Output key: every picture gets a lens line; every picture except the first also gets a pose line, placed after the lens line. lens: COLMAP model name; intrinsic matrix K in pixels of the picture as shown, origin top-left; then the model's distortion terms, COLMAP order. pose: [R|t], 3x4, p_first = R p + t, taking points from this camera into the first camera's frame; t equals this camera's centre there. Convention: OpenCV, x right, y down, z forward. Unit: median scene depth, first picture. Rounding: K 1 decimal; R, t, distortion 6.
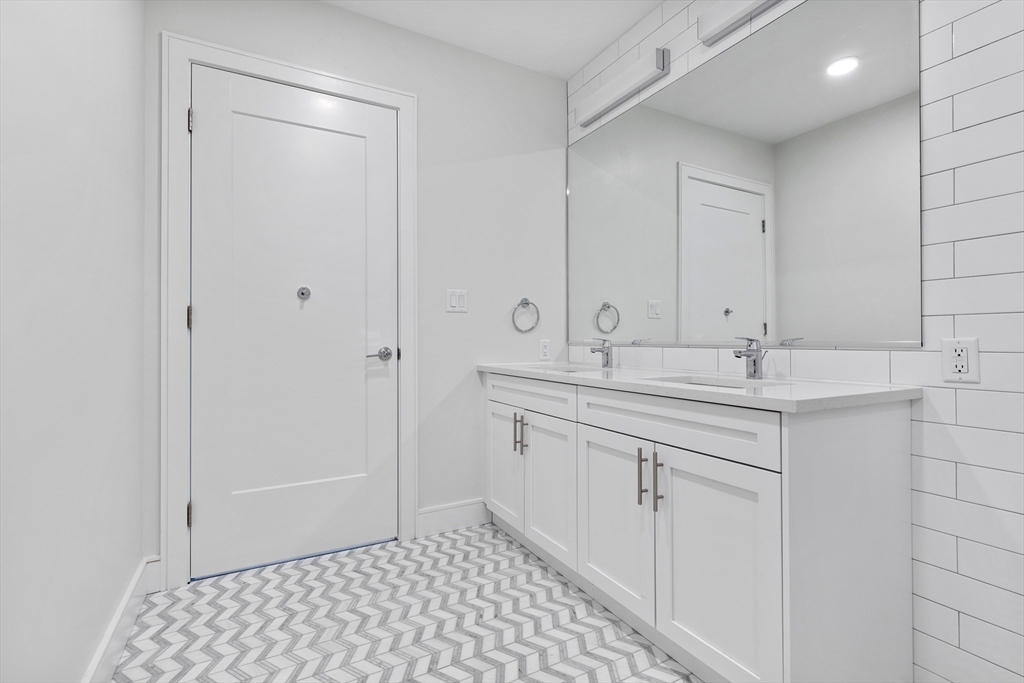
lens RADIAL K [[491.3, 0, 567.7], [0, 491.3, 339.1], [0, 0, 1]] dist [0.029710, 0.000017]
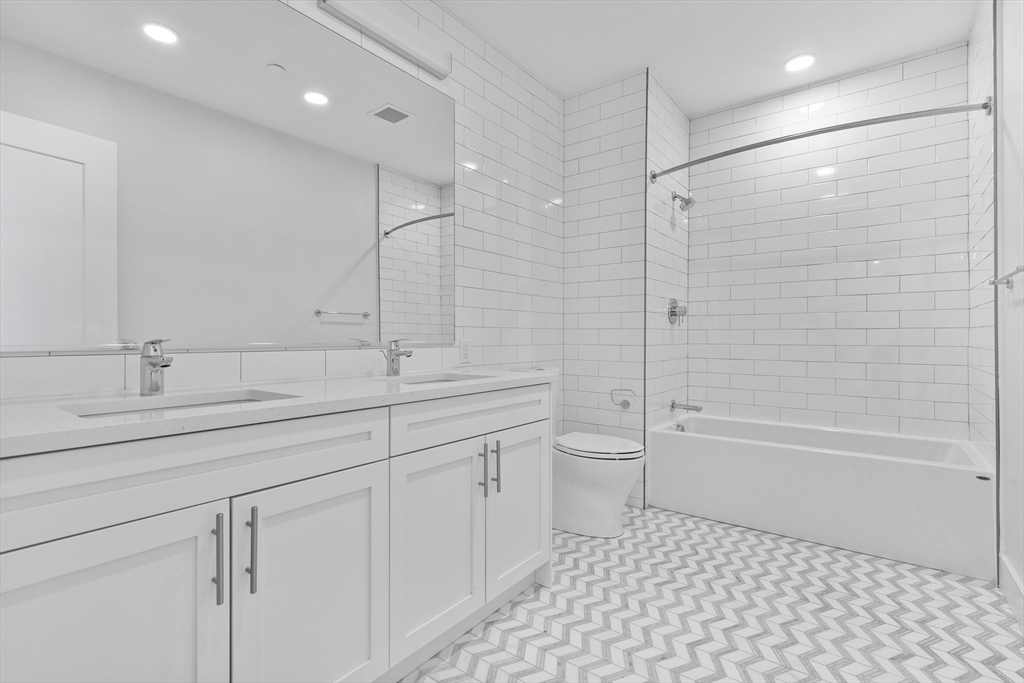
lens RADIAL K [[472.5, 0, 518.2], [0, 472.5, 339.1], [0, 0, 1]] dist [-0.001014, 0.000019]
pose [[-0.339862, 0.002643, 0.940472, -0.805544], [0.004769, 0.999988, -0.001087, 0.000200], [-0.940463, 0.004116, -0.339871, 1.247329]]
